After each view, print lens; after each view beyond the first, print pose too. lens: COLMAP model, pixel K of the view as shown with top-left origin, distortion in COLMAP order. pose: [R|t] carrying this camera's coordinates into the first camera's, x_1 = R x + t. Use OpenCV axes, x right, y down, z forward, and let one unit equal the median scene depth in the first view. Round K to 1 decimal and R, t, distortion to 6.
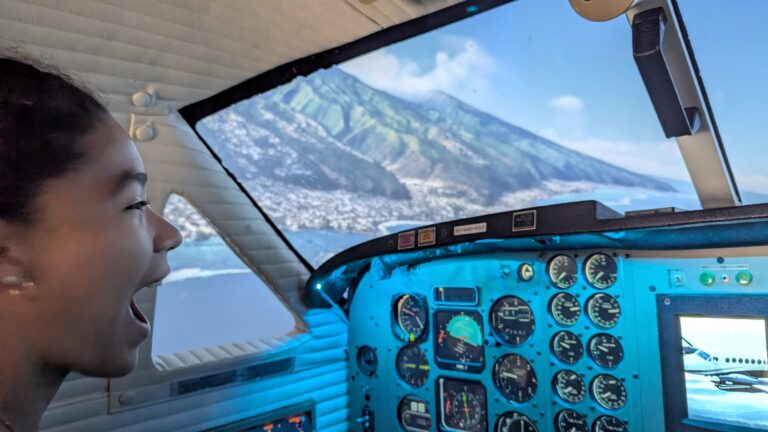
lens RADIAL K [[566.1, 0, 392.3], [0, 566.1, 219.1], [0, 0, 1]] dist [0.004429, 0.005040]
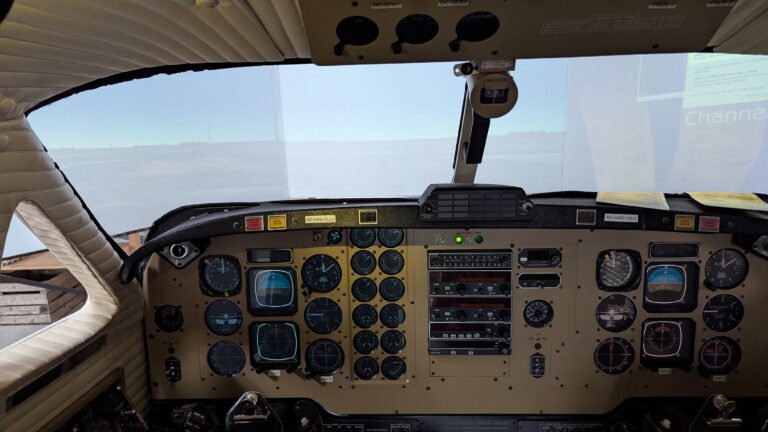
lens RADIAL K [[556.3, 0, 377.5], [0, 556.3, 218.3], [0, 0, 1]] dist [0.036962, -0.002776]
pose [[0.770424, -0.092616, 0.630769, -0.475546], [-0.048128, 0.978119, 0.202402, -0.205288], [-0.635713, -0.186293, 0.749109, -0.014526]]
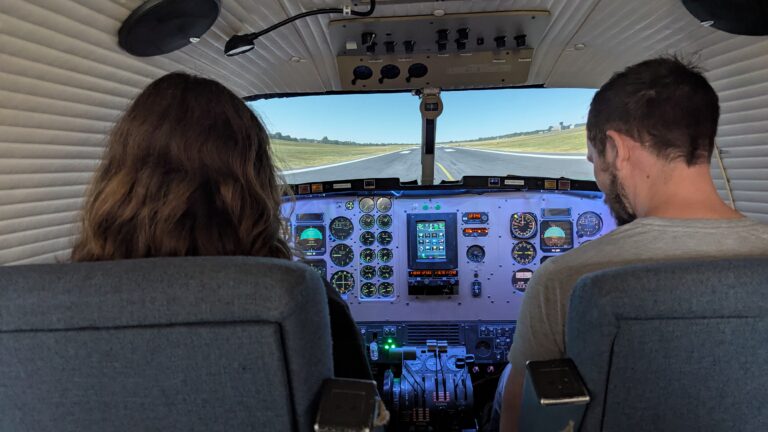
lens RADIAL K [[533.4, 0, 376.6], [0, 533.4, 216.5], [0, 0, 1]] dist [0.058467, -0.001276]
pose [[0.784495, 0.001913, 0.620133, -0.901704], [-0.050070, 0.996926, 0.060266, 0.008262], [-0.618111, -0.078328, 0.782179, -0.621398]]
